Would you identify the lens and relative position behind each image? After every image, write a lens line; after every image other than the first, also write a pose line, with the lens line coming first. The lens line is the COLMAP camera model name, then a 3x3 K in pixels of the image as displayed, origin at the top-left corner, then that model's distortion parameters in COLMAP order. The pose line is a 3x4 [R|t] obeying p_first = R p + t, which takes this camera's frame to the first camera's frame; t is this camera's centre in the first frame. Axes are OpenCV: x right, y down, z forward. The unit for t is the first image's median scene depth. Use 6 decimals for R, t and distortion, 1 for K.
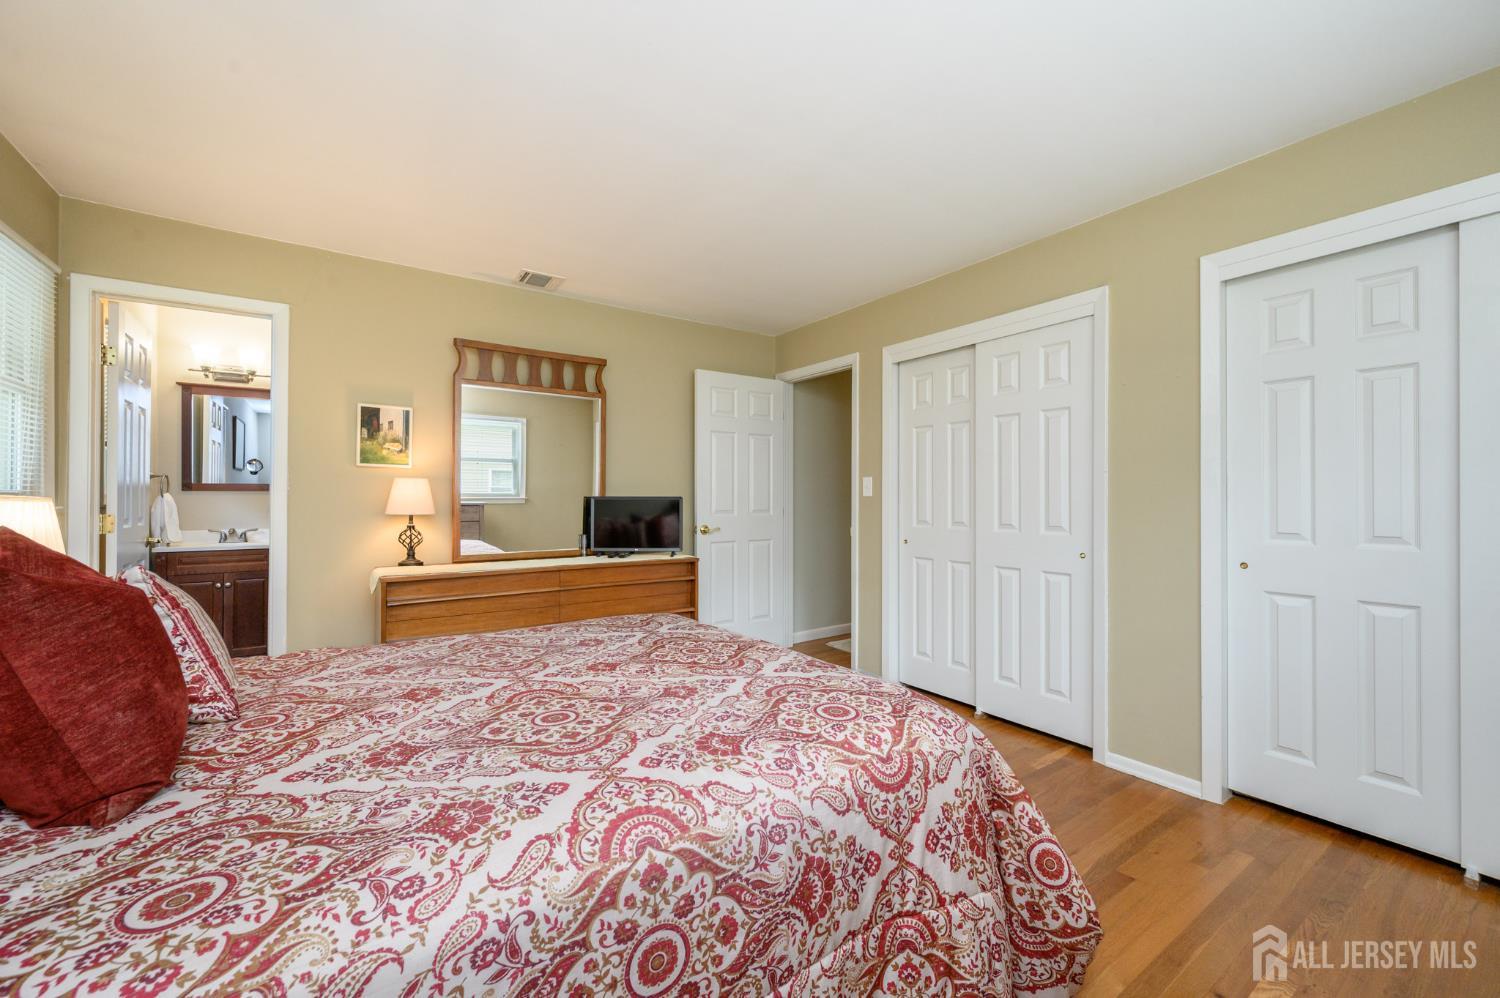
lens RADIAL K [[583.7, 0, 749.3], [0, 583.7, 499.0], [0, 0, 1]] dist [-0.001072, -0.000007]
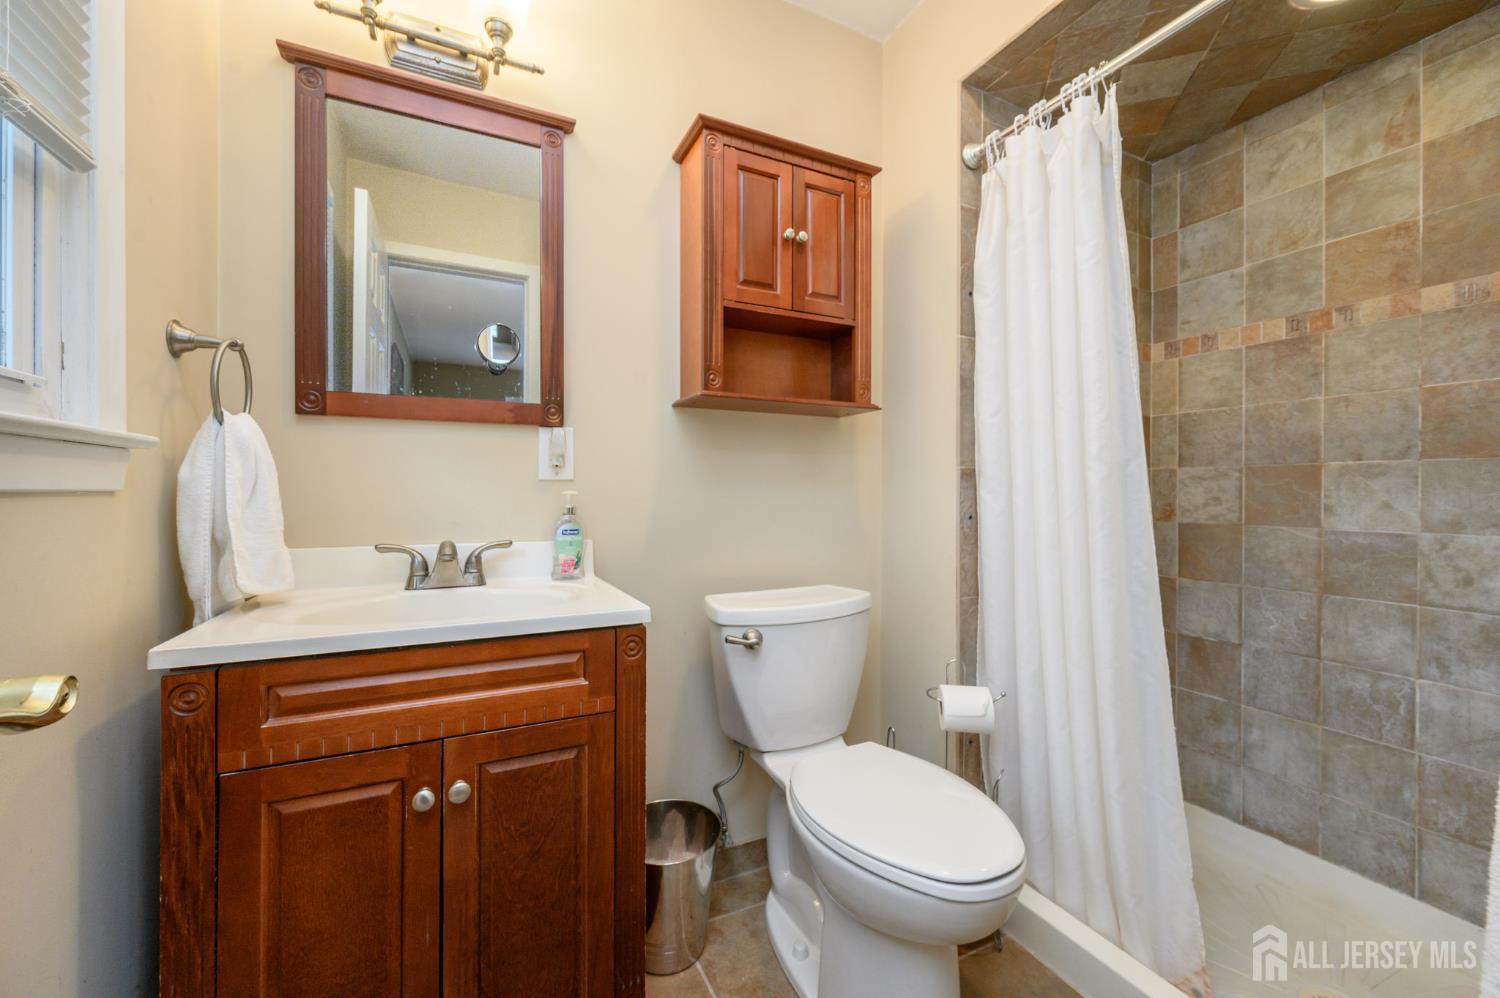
lens RADIAL K [[583.7, 0, 743.4], [0, 583.7, 495.6], [0, 0, 1]] dist [-0.001072, -0.000007]
pose [[0.989778, 0.002510, -0.142597, -0.710490], [-0.001572, 0.999976, 0.006688, 0.026121], [0.142610, -0.006395, 0.989758, 0.745997]]
